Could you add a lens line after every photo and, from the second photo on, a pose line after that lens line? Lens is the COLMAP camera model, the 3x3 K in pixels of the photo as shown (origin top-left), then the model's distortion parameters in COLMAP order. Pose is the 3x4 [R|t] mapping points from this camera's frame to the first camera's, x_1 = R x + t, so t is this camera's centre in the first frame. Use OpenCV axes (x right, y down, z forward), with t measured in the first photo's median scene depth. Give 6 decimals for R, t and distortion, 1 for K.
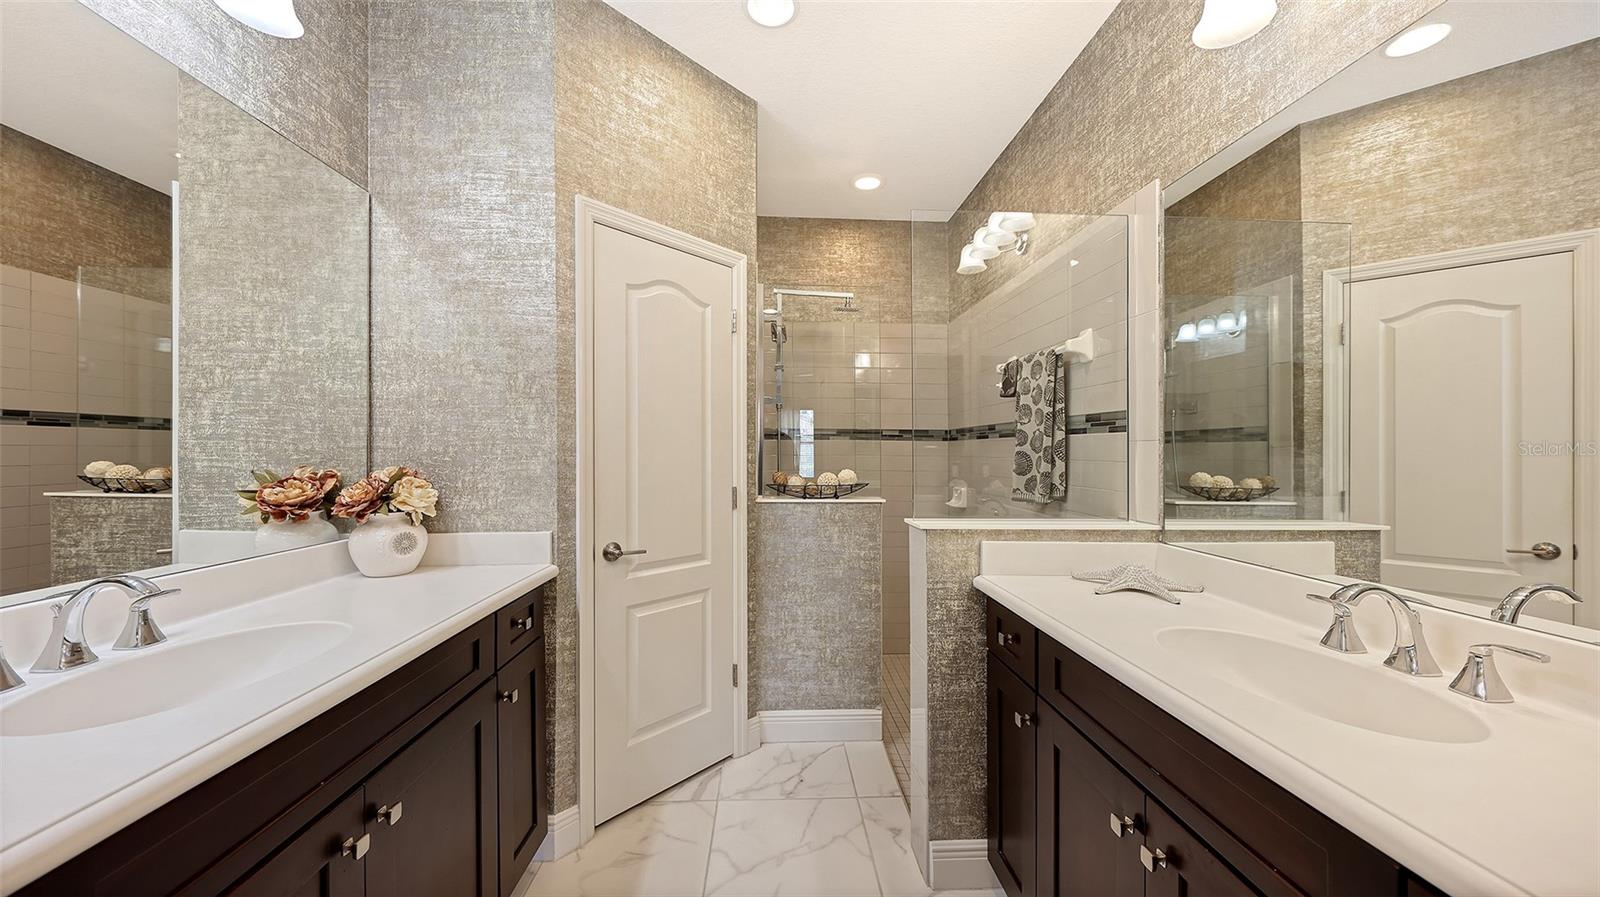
lens RADIAL K [[553.4, 0, 804.5], [0, 553.4, 459.2], [0, 0, 1]] dist [0.004068, -0.001714]
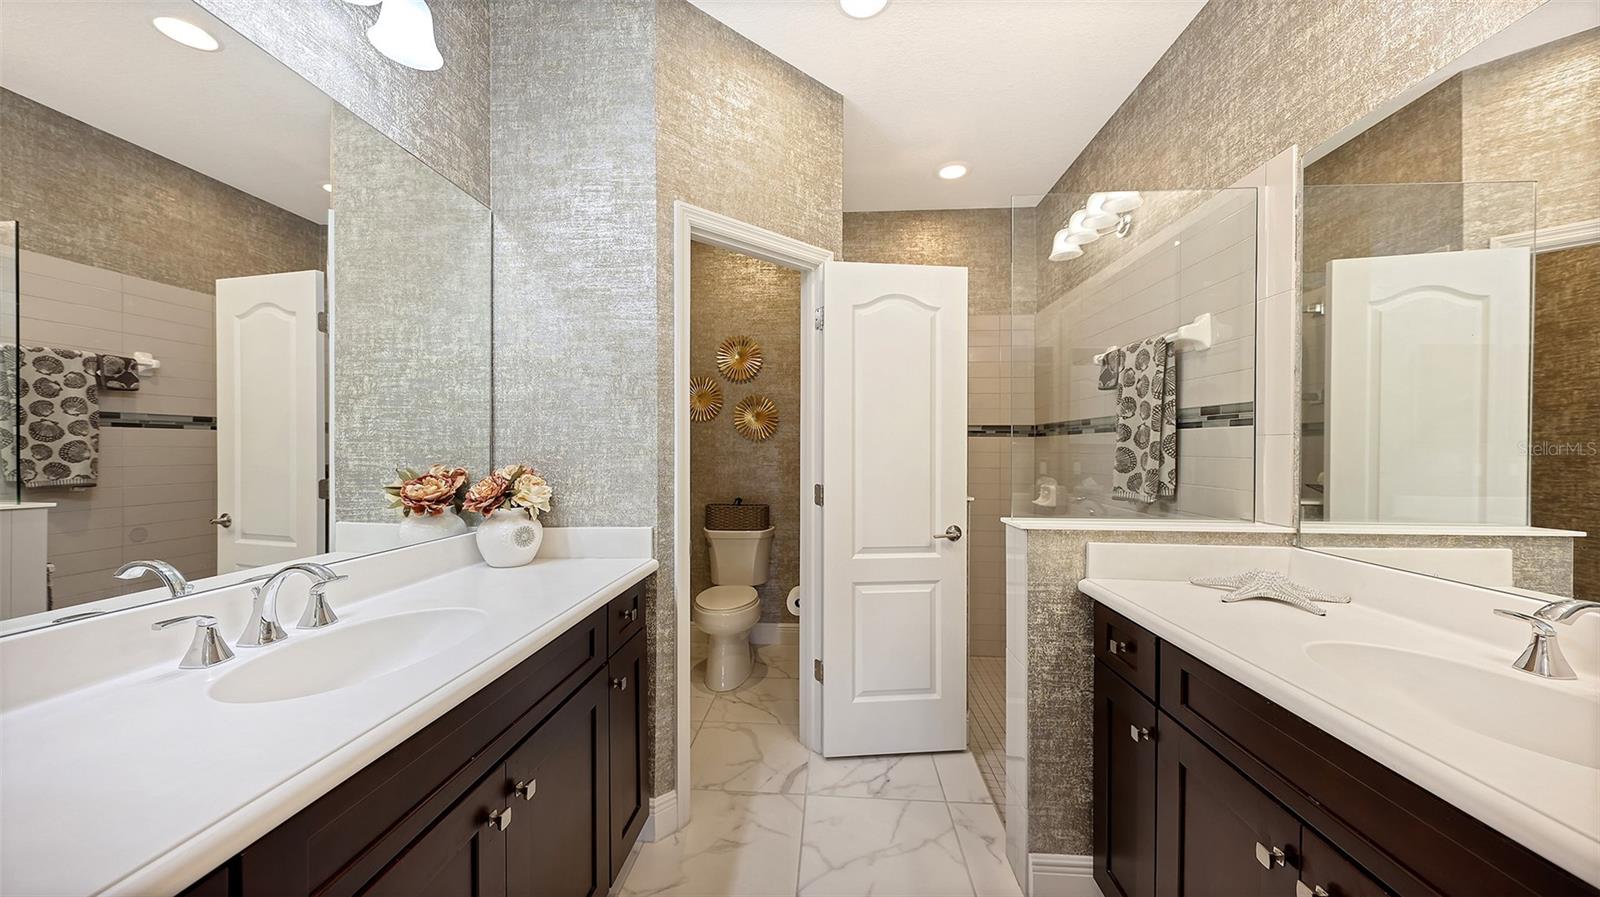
lens RADIAL K [[553.4, 0, 803.8], [0, 553.4, 459.8], [0, 0, 1]] dist [0.004068, -0.001714]
pose [[0.992713, -0.002956, -0.120465, -0.044414], [0.003768, 0.999972, 0.006517, -0.001143], [0.120442, -0.006923, 0.992696, 0.002544]]
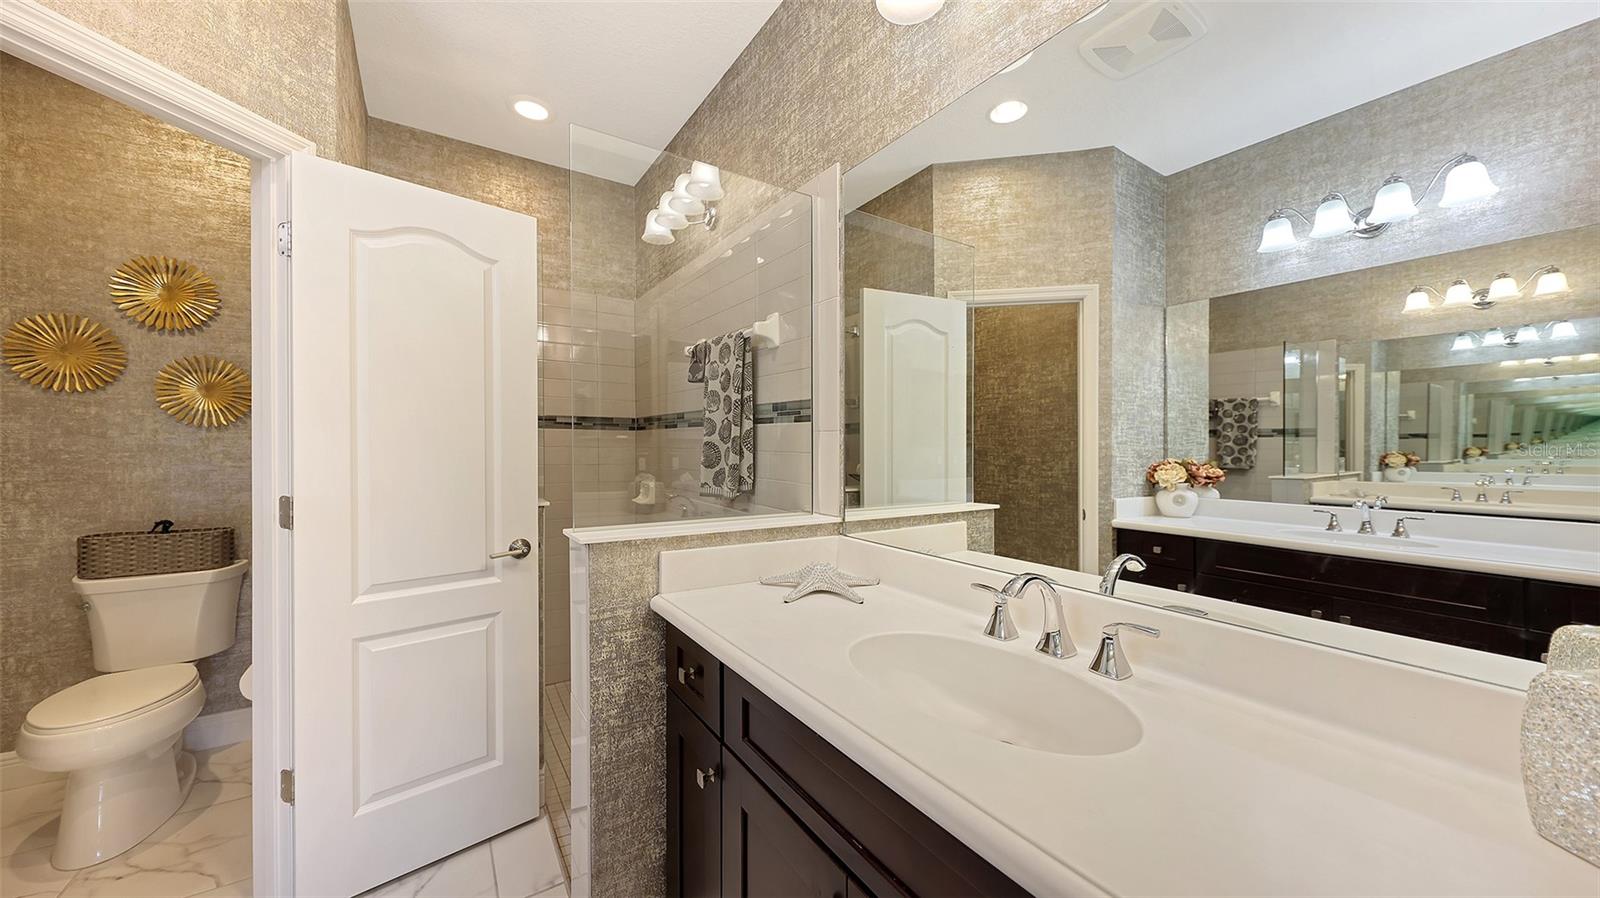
lens RADIAL K [[553.4, 0, 795.6], [0, 553.4, 433.1], [0, 0, 1]] dist [0.004068, -0.001714]
pose [[0.869052, 0.009927, 0.494622, 0.082281], [0.005061, 0.999568, -0.028954, -0.001612], [-0.494695, 0.027666, 0.868626, 0.177925]]
